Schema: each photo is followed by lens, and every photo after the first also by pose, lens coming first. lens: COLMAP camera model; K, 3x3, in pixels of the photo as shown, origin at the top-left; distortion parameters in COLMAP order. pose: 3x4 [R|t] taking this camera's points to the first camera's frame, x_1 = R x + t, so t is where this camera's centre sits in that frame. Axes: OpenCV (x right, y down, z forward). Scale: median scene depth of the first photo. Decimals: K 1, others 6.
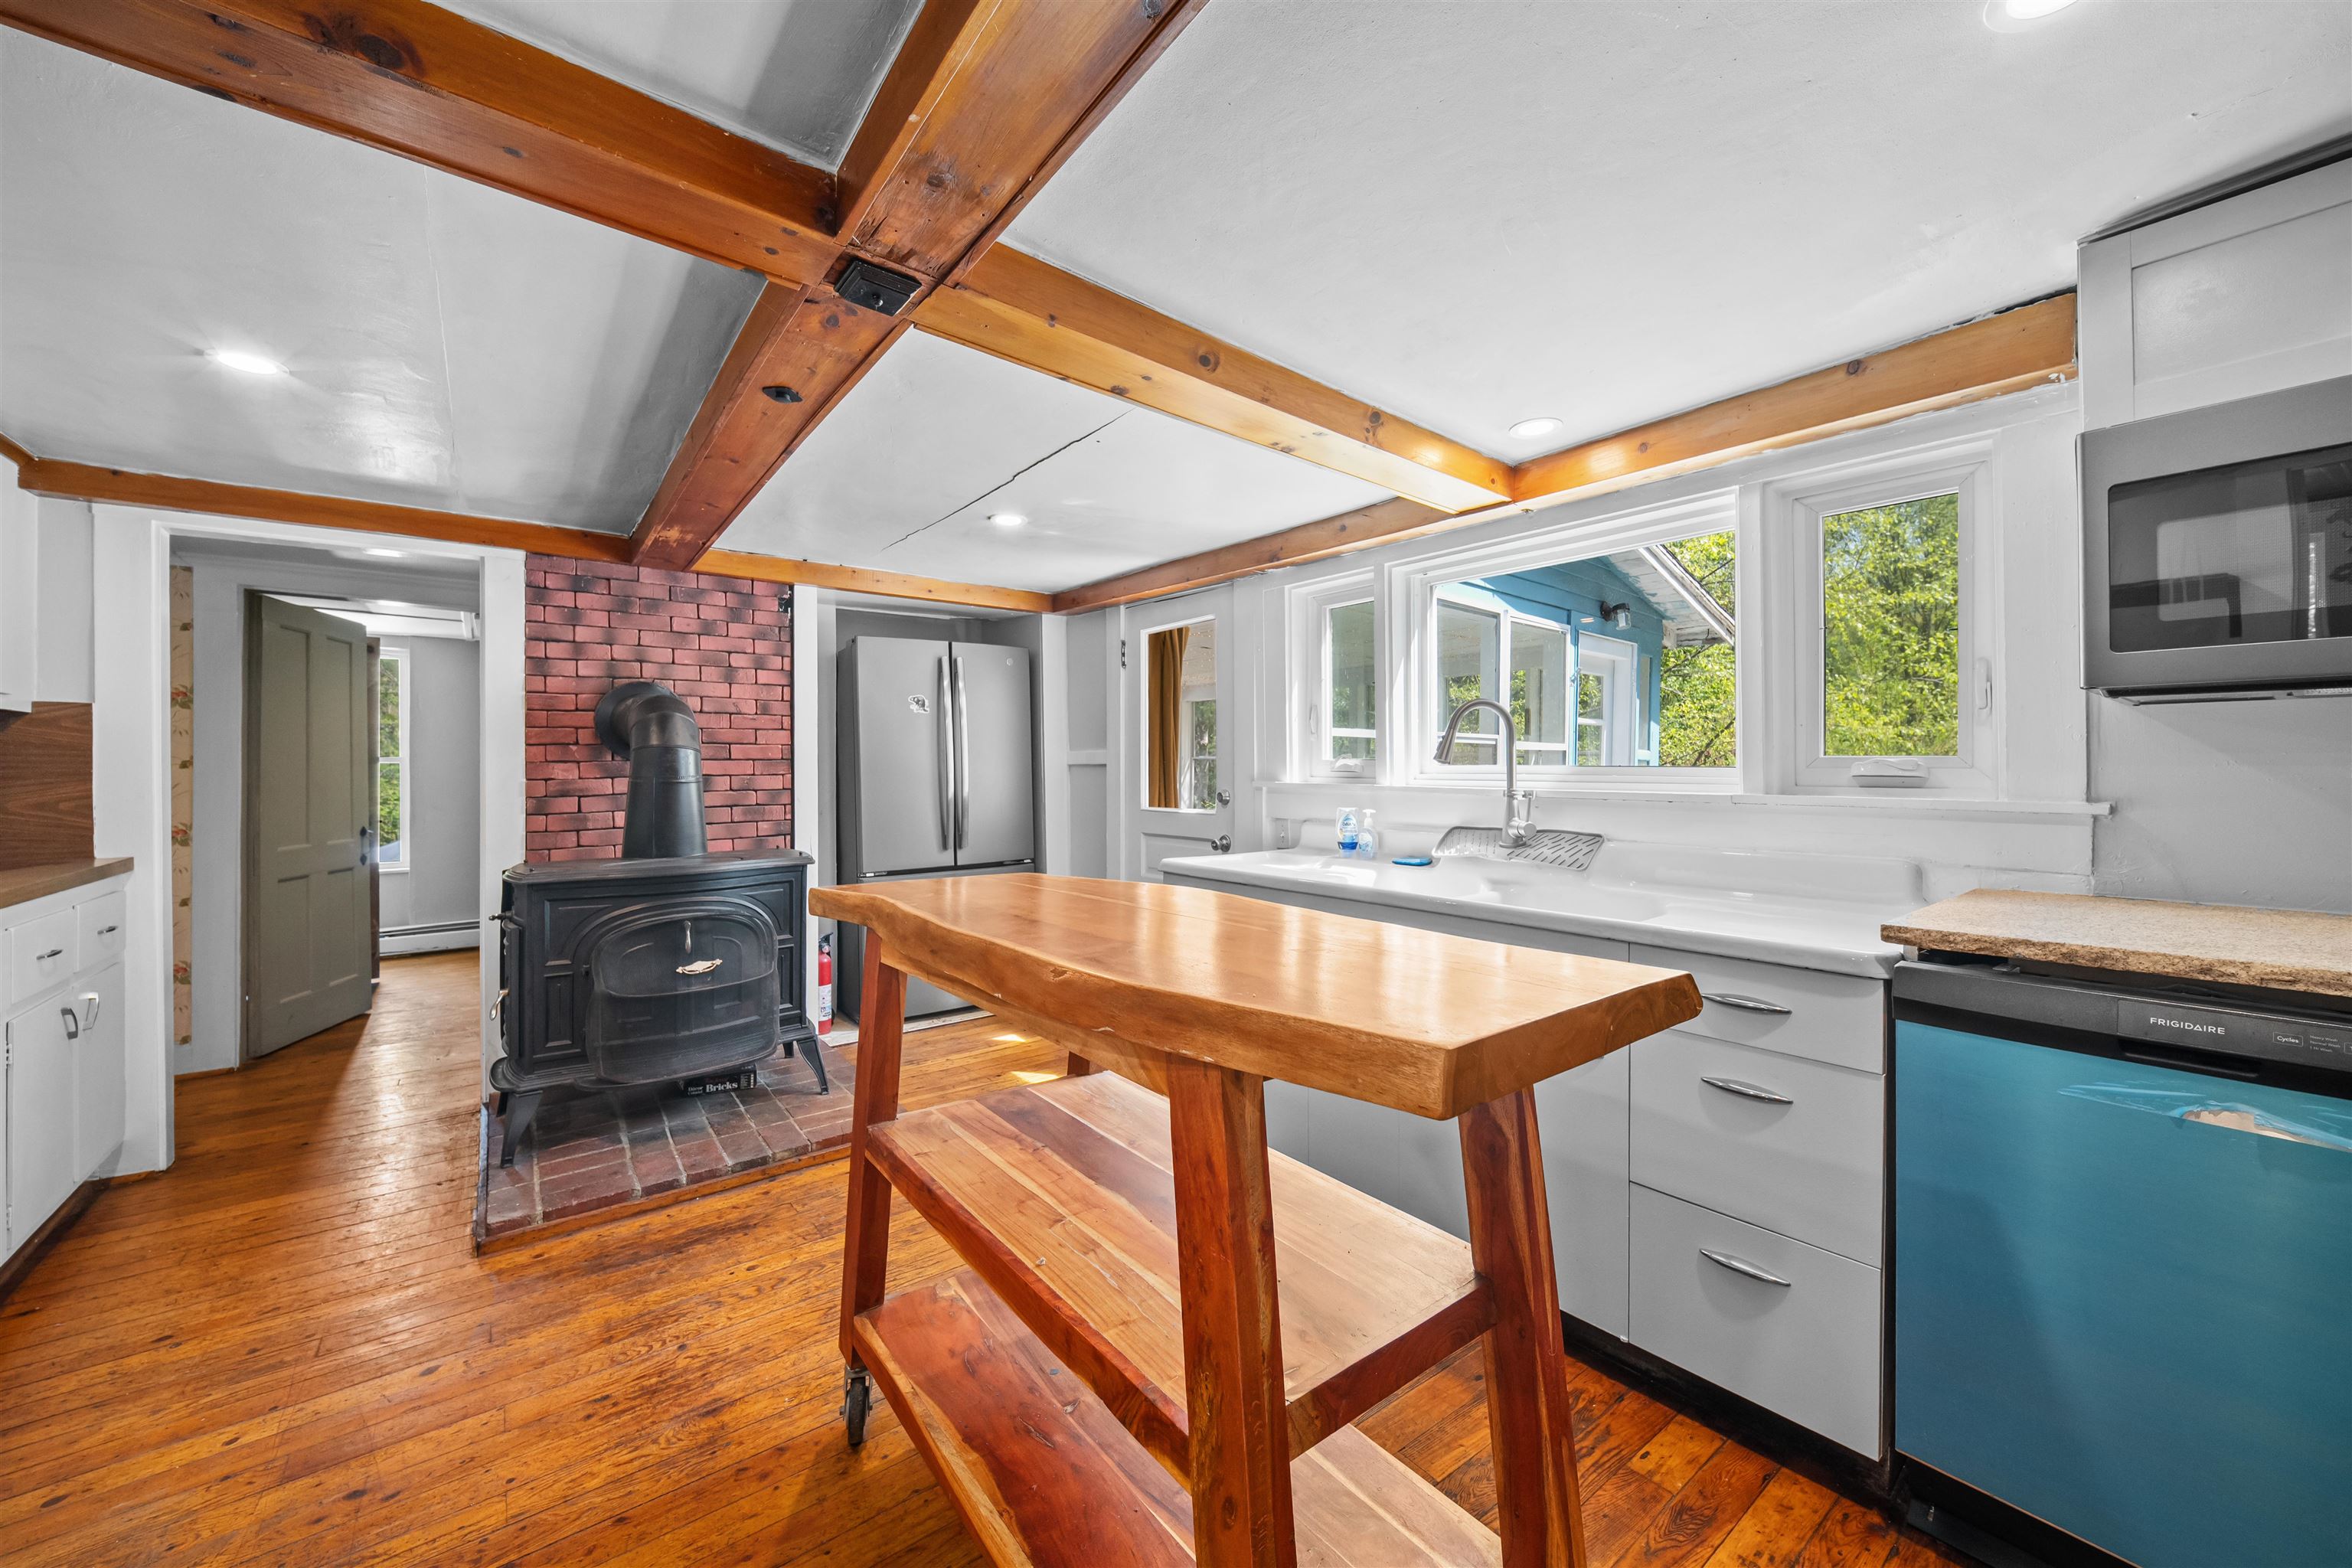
lens RADIAL K [[842.1, 0, 1174.9], [0, 842.1, 773.3], [0, 0, 1]] dist [-0.001331, -0.000413]
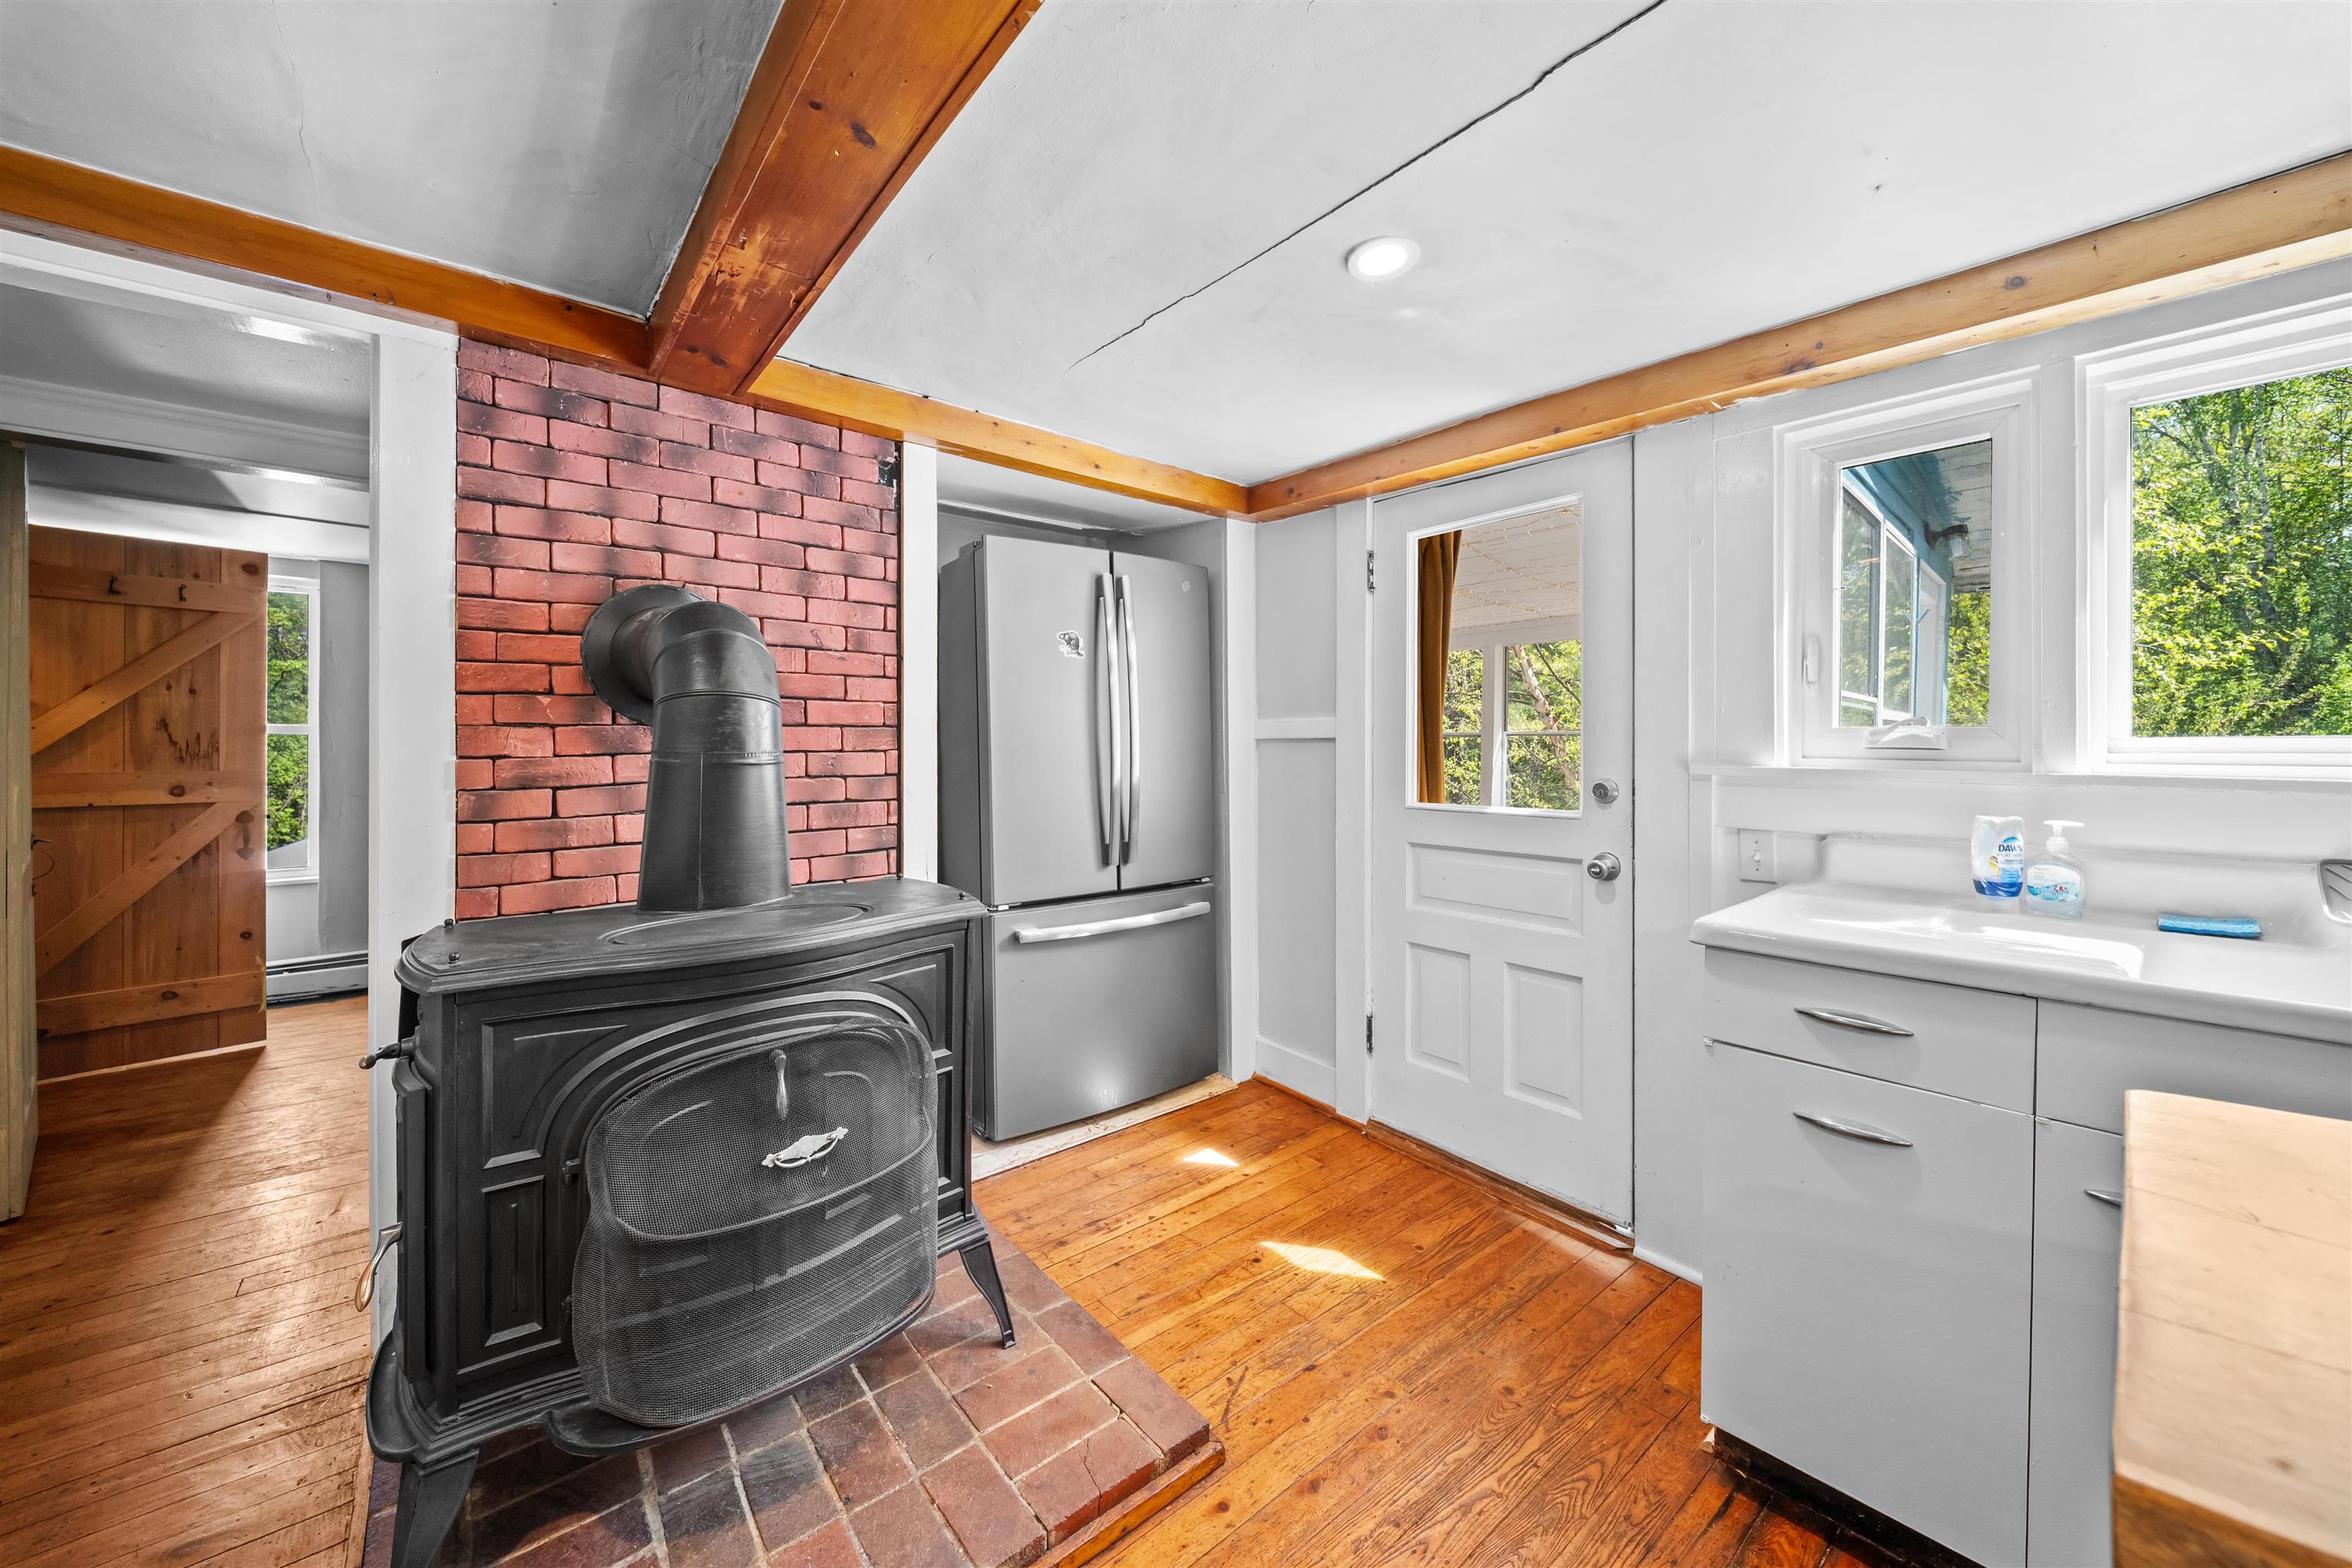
lens RADIAL K [[842.1, 0, 1131.4], [0, 842.1, 754.5], [0, 0, 1]] dist [-0.001331, -0.000413]
pose [[0.999981, 0.003180, -0.005205, -0.310350], [-0.003175, 0.999994, 0.001128, 0.002754], [0.005208, -0.001112, 0.999986, 0.427929]]
